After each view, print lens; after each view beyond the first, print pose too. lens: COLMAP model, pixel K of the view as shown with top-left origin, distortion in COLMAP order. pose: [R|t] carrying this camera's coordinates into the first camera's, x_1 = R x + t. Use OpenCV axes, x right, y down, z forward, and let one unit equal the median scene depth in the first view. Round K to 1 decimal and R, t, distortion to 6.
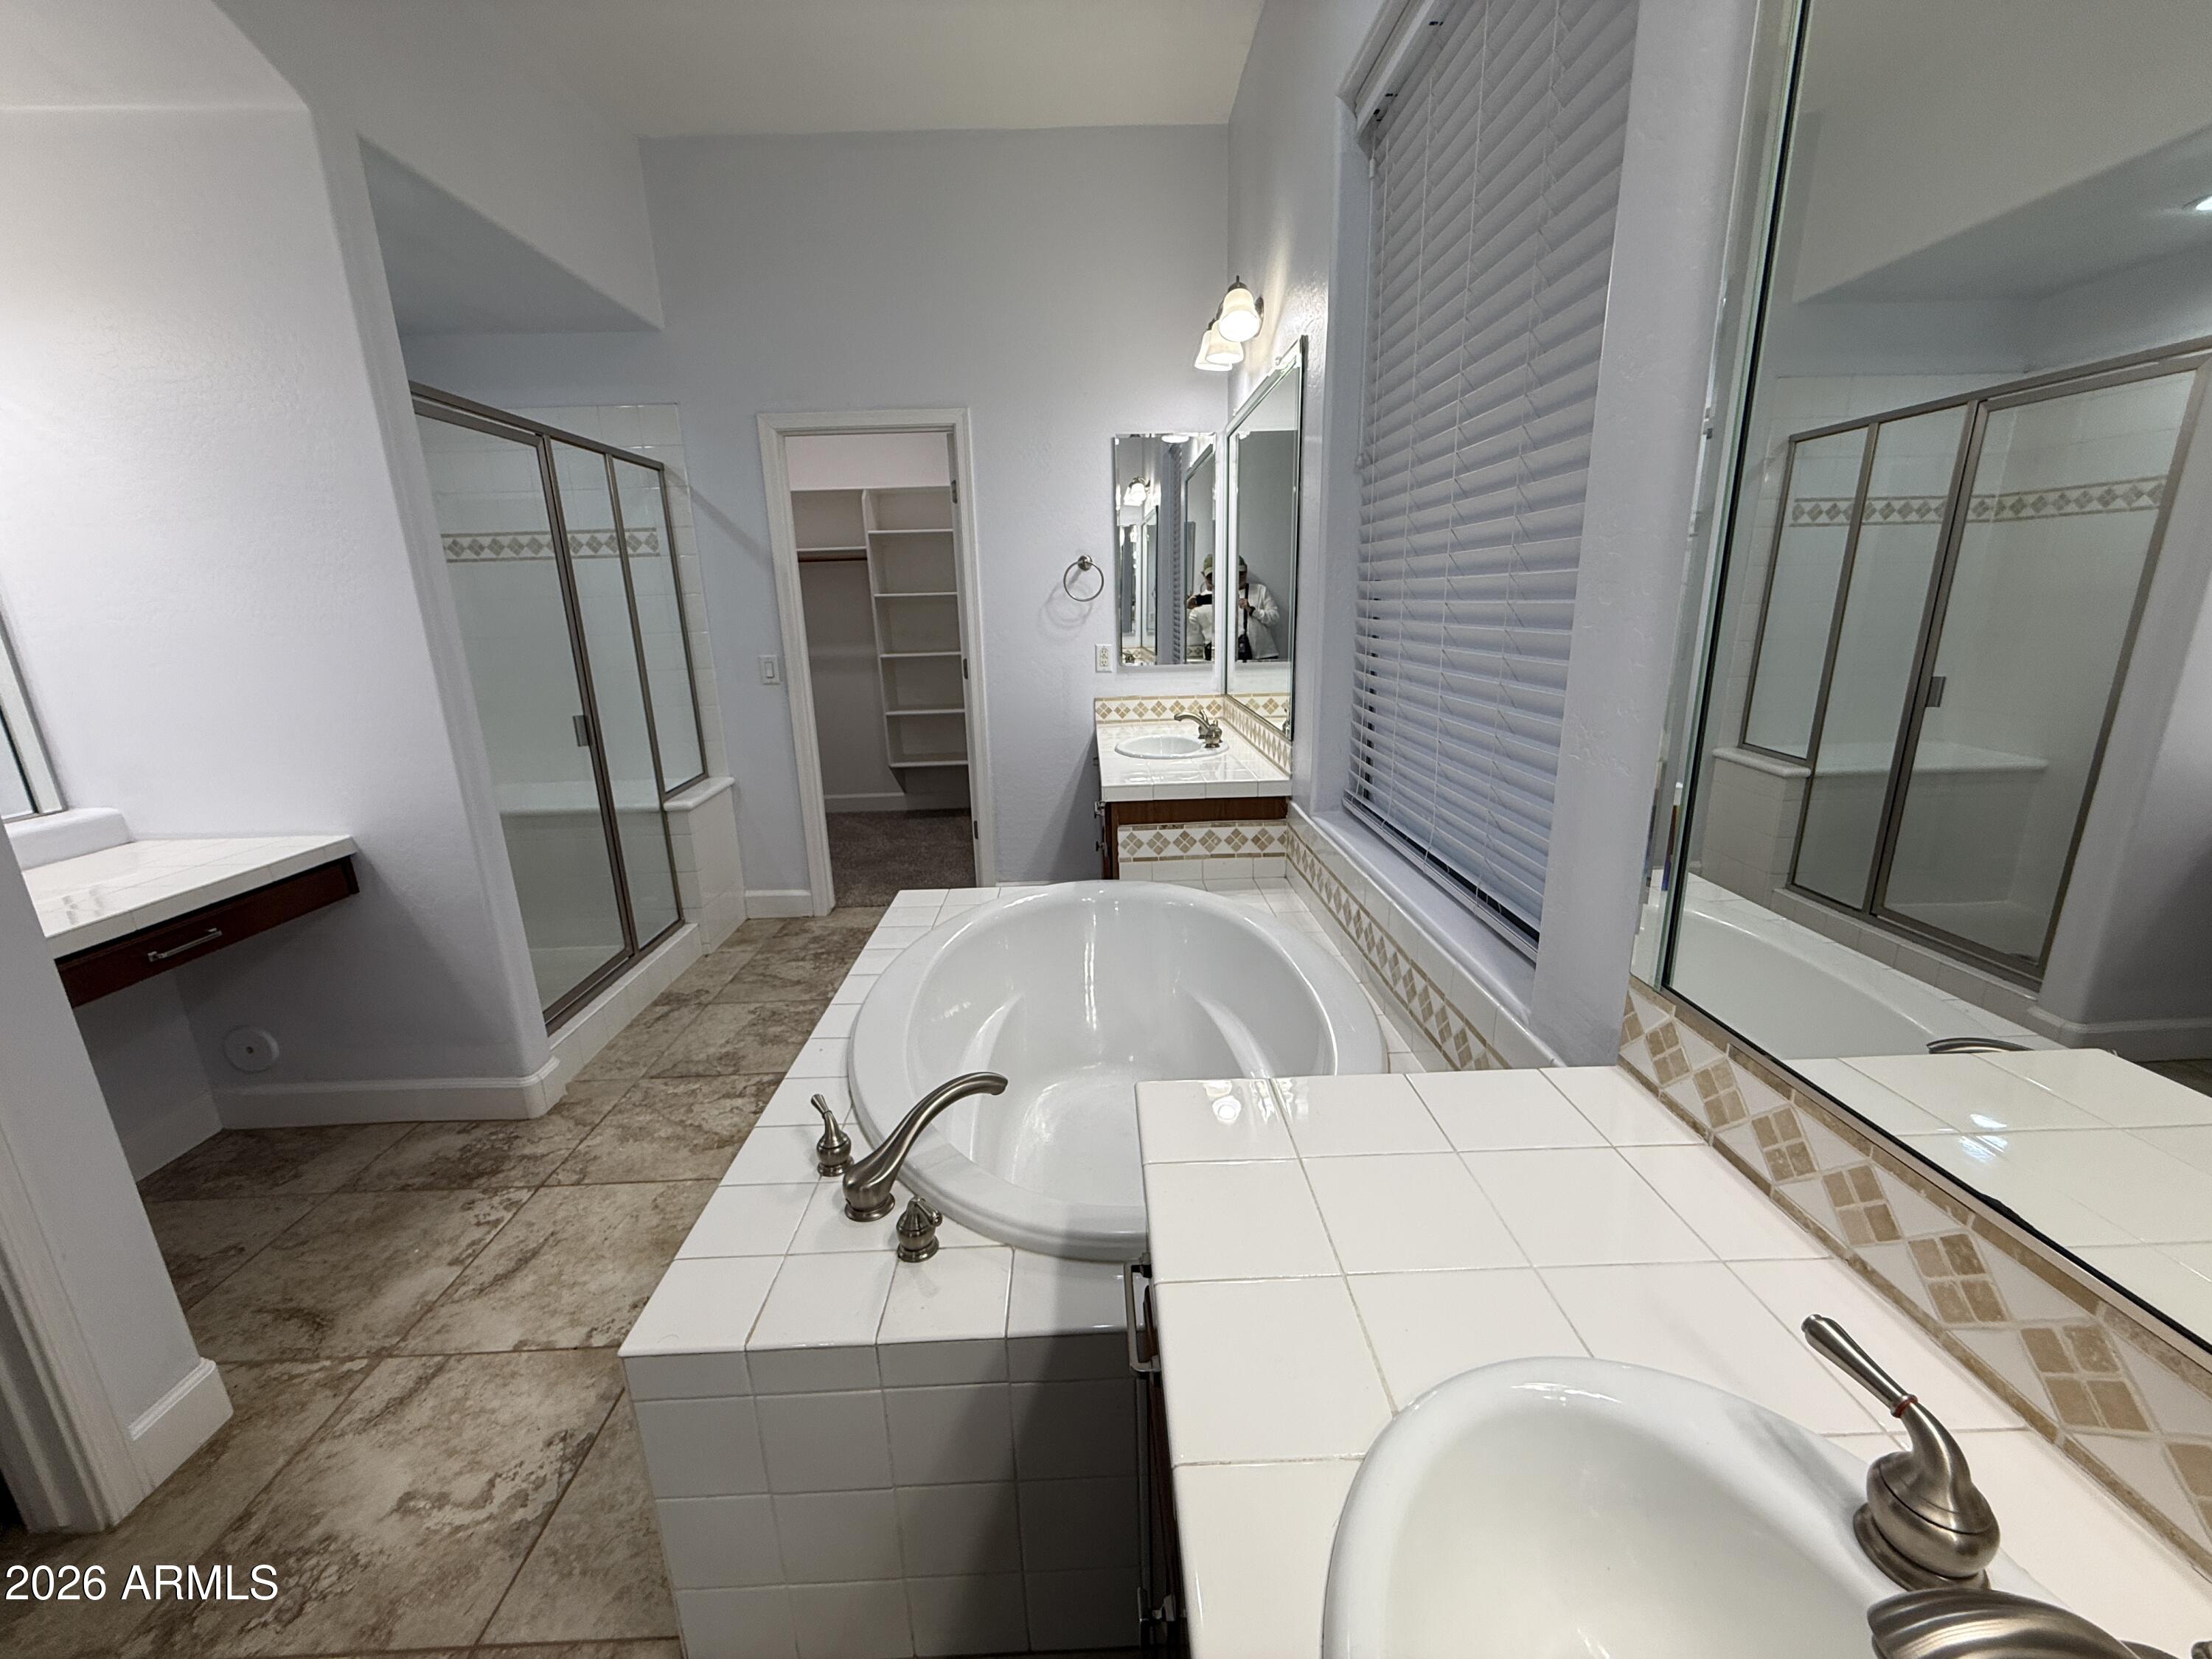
lens RADIAL K [[885.1, 0, 1104.9], [0, 885.1, 832.6], [0, 0, 1]] dist [-0.001387, 0.000528]
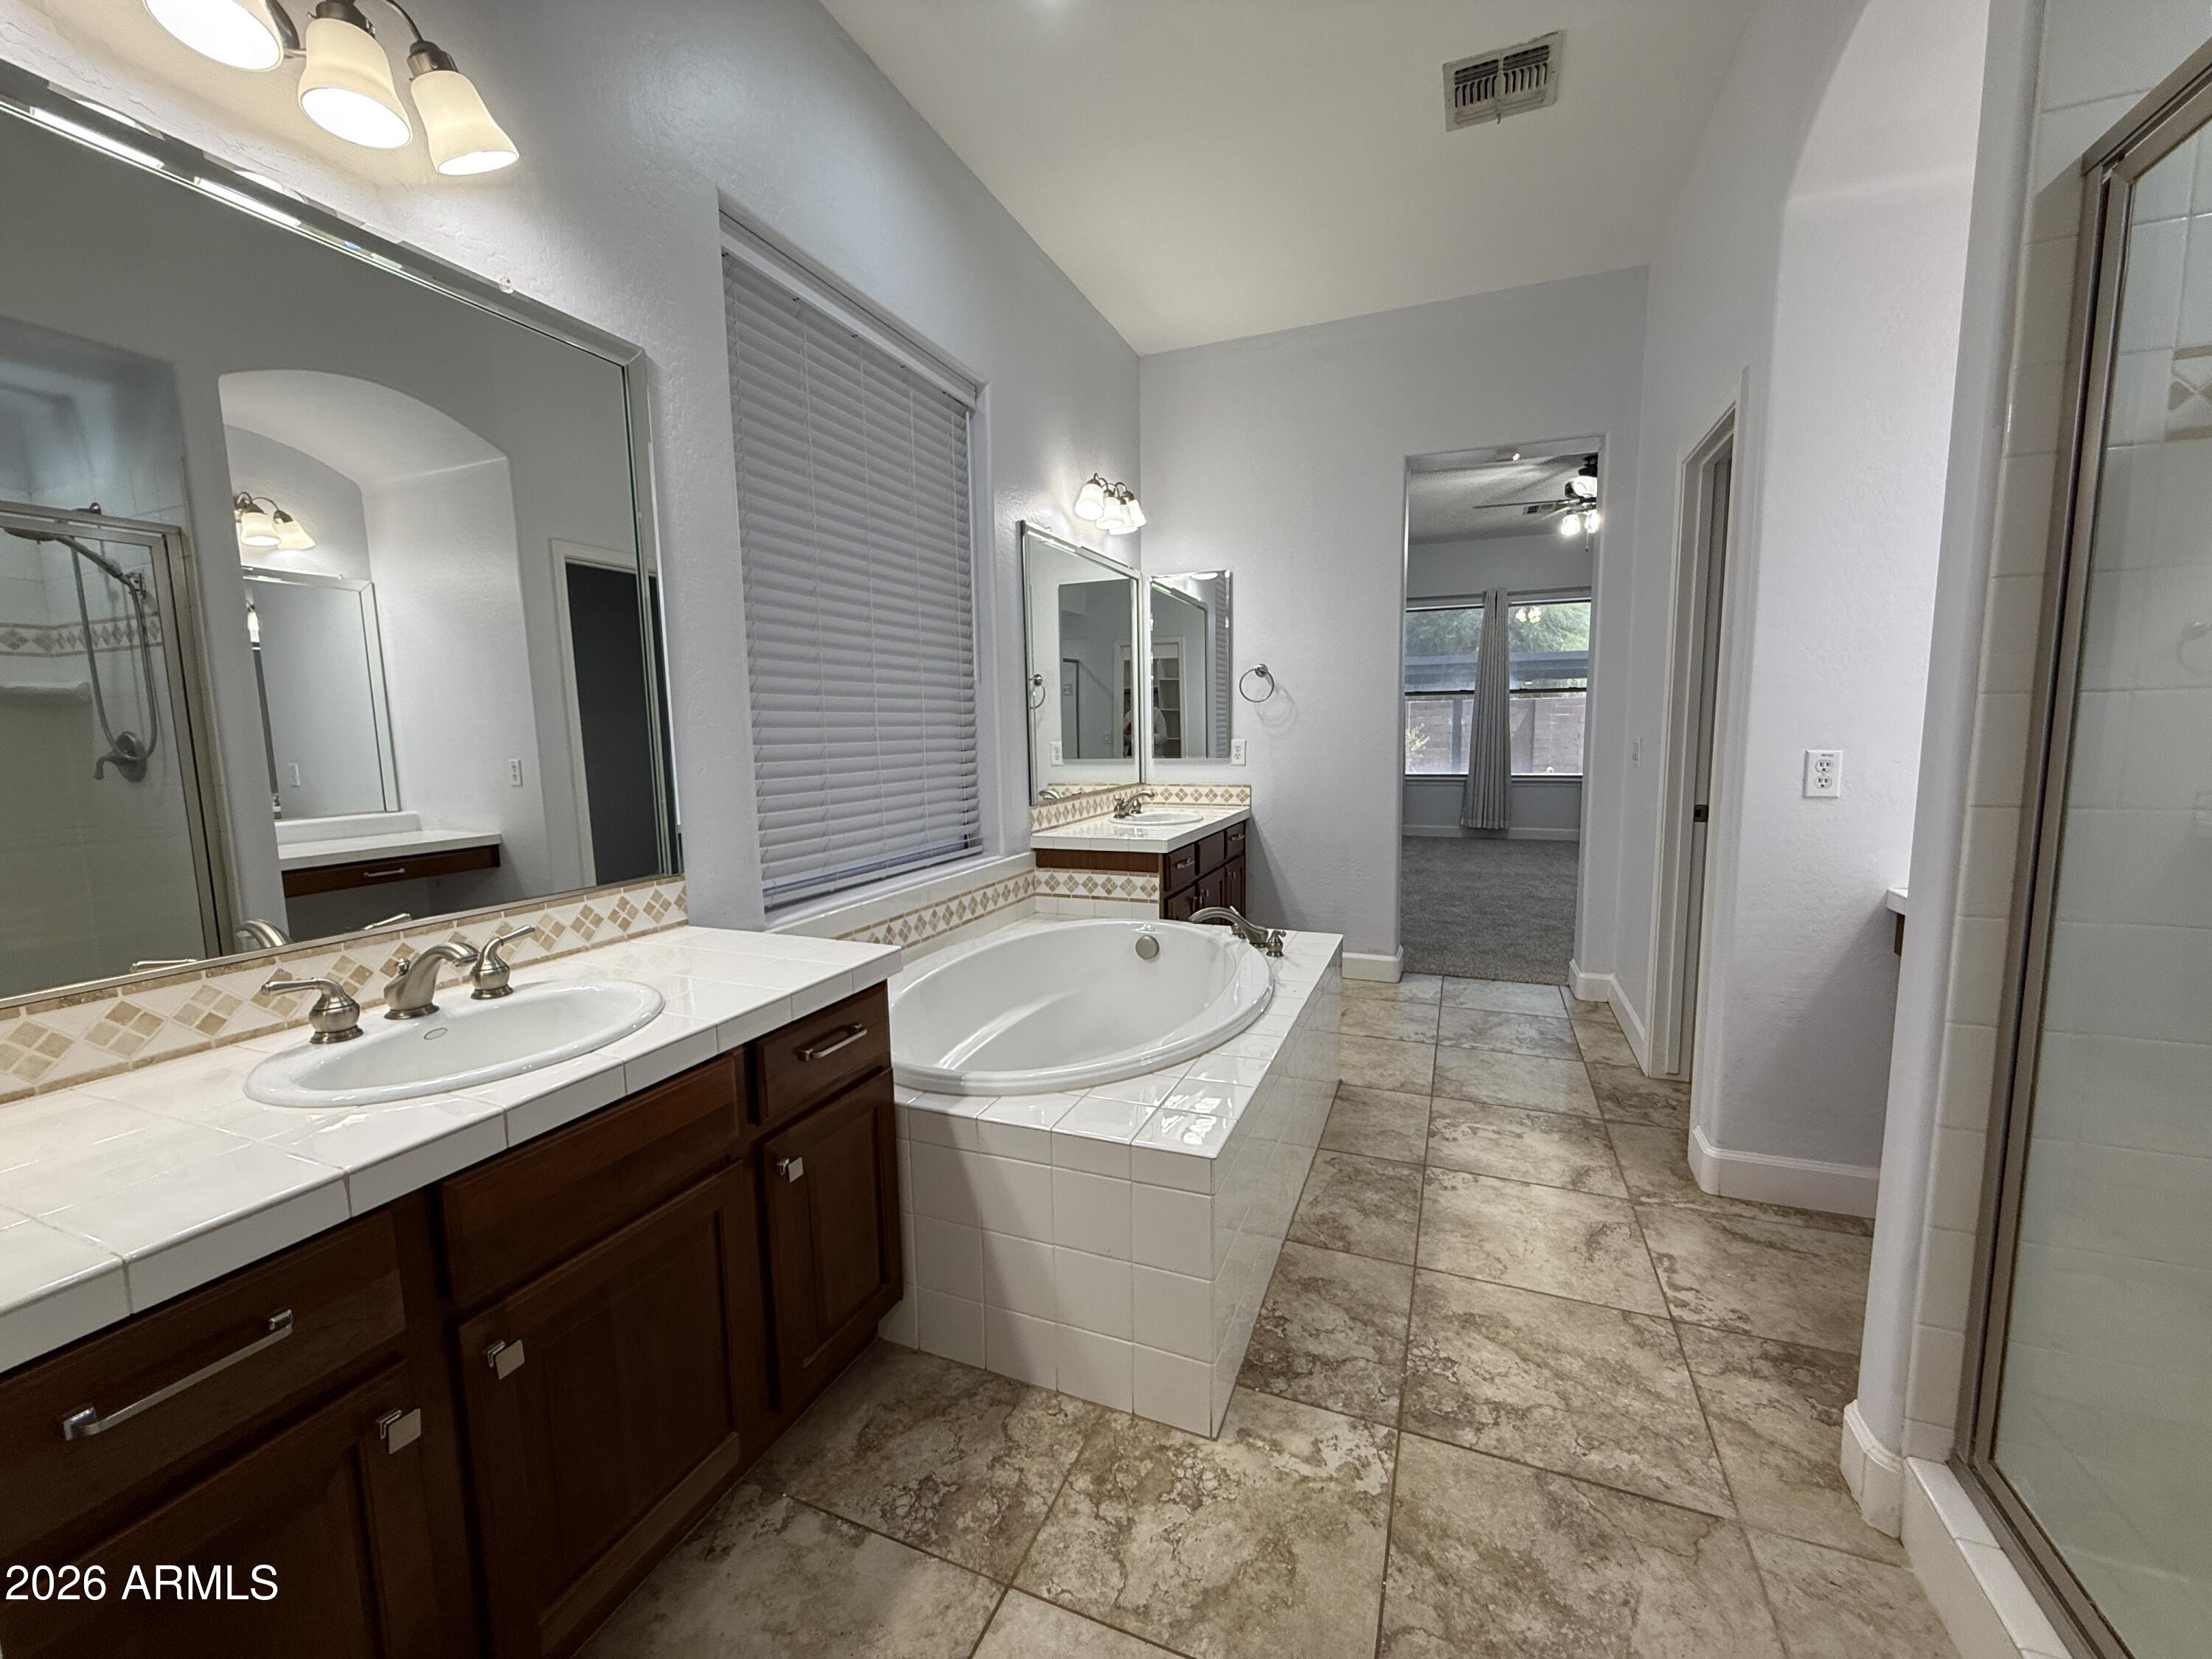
lens RADIAL K [[885.1, 0, 1103.8], [0, 885.1, 830.3], [0, 0, 1]] dist [-0.001387, 0.000528]
pose [[-0.915915, -0.011135, 0.401217, -0.559034], [0.136664, 0.931233, 0.337827, -0.455402], [-0.377389, 0.364253, -0.851409, 2.053683]]
